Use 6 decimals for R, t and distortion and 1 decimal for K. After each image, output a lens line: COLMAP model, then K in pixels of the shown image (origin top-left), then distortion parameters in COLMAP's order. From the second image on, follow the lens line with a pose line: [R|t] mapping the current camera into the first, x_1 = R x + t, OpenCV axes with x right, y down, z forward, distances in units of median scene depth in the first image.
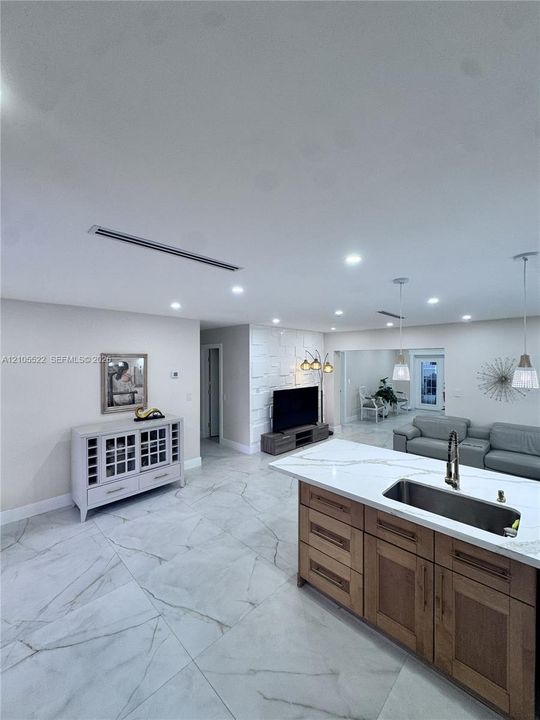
lens RADIAL K [[288.3, 0, 273.2], [0, 288.3, 360.1], [0, 0, 1]] dist [-0.001536, -0.000238]
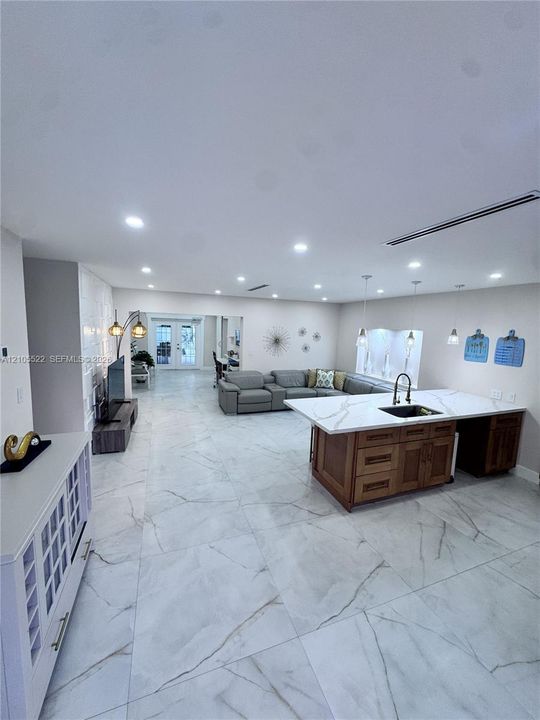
lens RADIAL K [[288.3, 0, 271.7], [0, 288.3, 359.6], [0, 0, 1]] dist [-0.001536, -0.000238]
pose [[0.417505, -0.089923, 0.904214, -1.111053], [-0.036892, 0.992593, 0.115747, -0.015184], [-0.907926, -0.081683, 0.411095, 0.826426]]
